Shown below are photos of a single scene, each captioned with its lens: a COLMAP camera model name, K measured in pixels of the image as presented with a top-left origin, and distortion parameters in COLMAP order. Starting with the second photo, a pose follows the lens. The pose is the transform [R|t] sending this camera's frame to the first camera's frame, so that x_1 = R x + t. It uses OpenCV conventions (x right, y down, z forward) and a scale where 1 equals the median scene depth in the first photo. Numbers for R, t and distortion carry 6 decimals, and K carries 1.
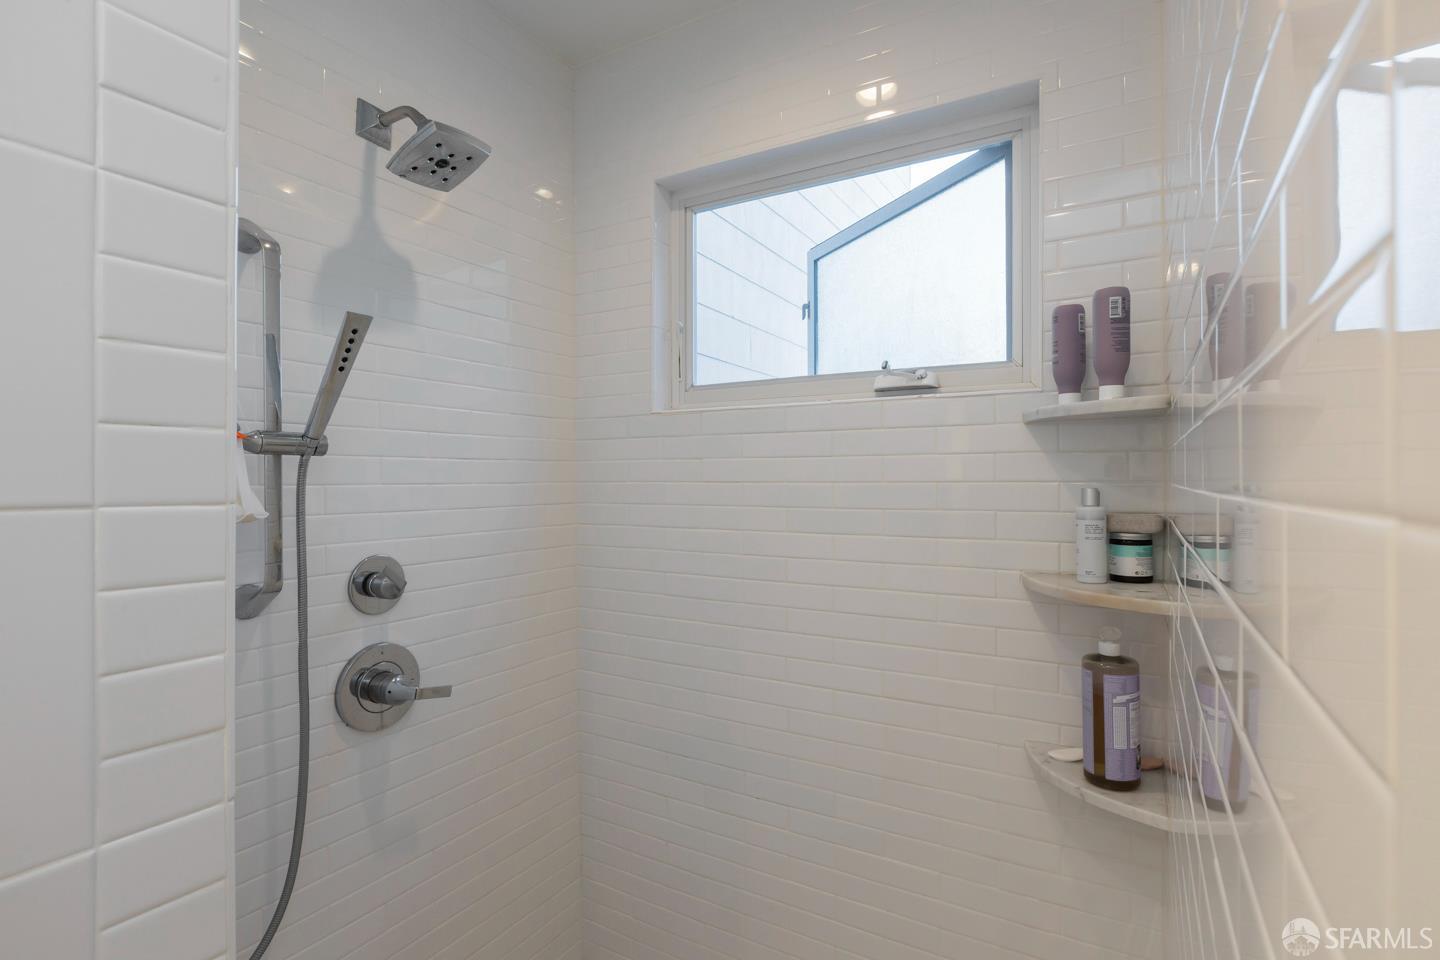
lens RADIAL K [[698.5, 0, 718.1], [0, 698.5, 475.8], [0, 0, 1]] dist [-0.005507, -0.001317]
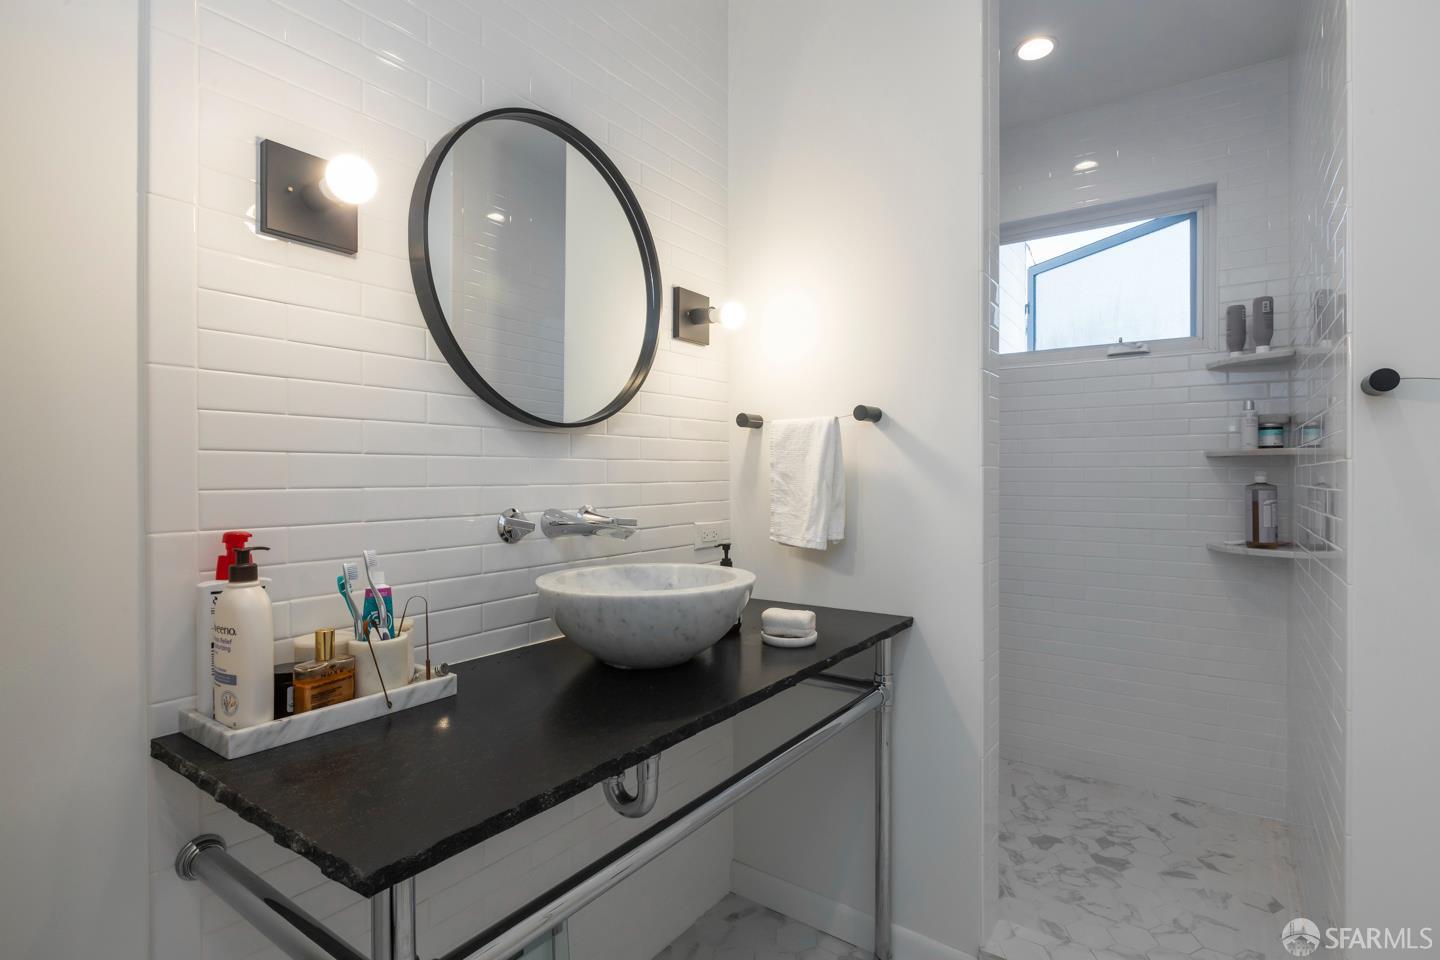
lens RADIAL K [[698.5, 0, 725.2], [0, 698.5, 477.7], [0, 0, 1]] dist [-0.005507, -0.001317]
pose [[0.996687, 0.002852, -0.081287, -0.746260], [-0.002099, 0.999954, 0.009355, 0.214329], [0.081310, -0.009154, 0.996647, -1.028142]]
